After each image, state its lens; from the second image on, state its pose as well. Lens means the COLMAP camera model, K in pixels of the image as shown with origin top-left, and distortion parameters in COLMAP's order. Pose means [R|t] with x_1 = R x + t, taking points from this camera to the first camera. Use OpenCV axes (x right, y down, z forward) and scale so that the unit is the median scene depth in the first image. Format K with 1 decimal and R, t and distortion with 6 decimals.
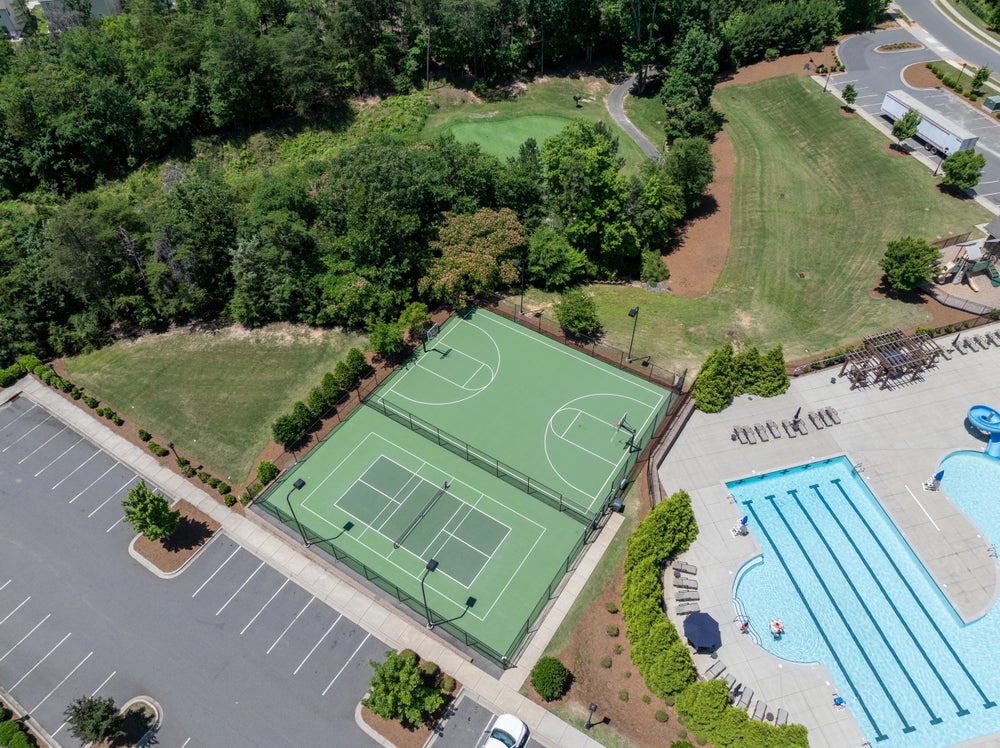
lens RADIAL K [[707.9, 0, 500.0], [0, 707.9, 374.0], [0, 0, 1]] dist [-0.038697, 0.004931]
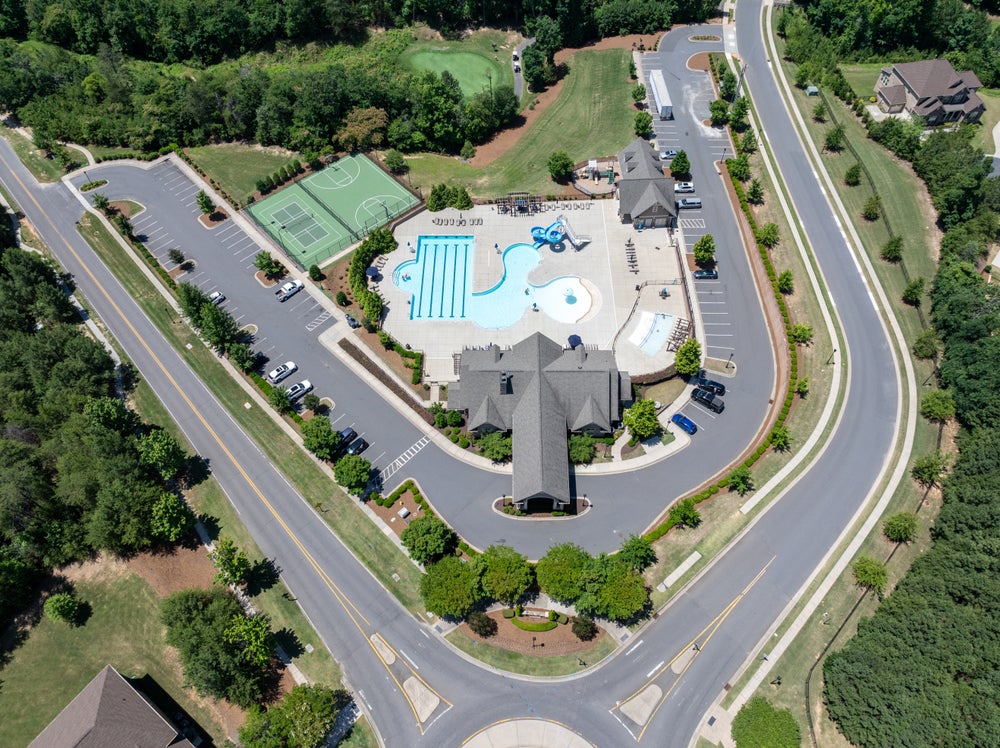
lens RADIAL K [[707.9, 0, 500.0], [0, 707.9, 374.0], [0, 0, 1]] dist [-0.038697, 0.004931]
pose [[0.967623, 0.206251, -0.145488, 0.845969], [-0.181896, 0.969448, 0.164571, 0.133044], [0.174986, -0.132779, 0.975577, -1.151072]]
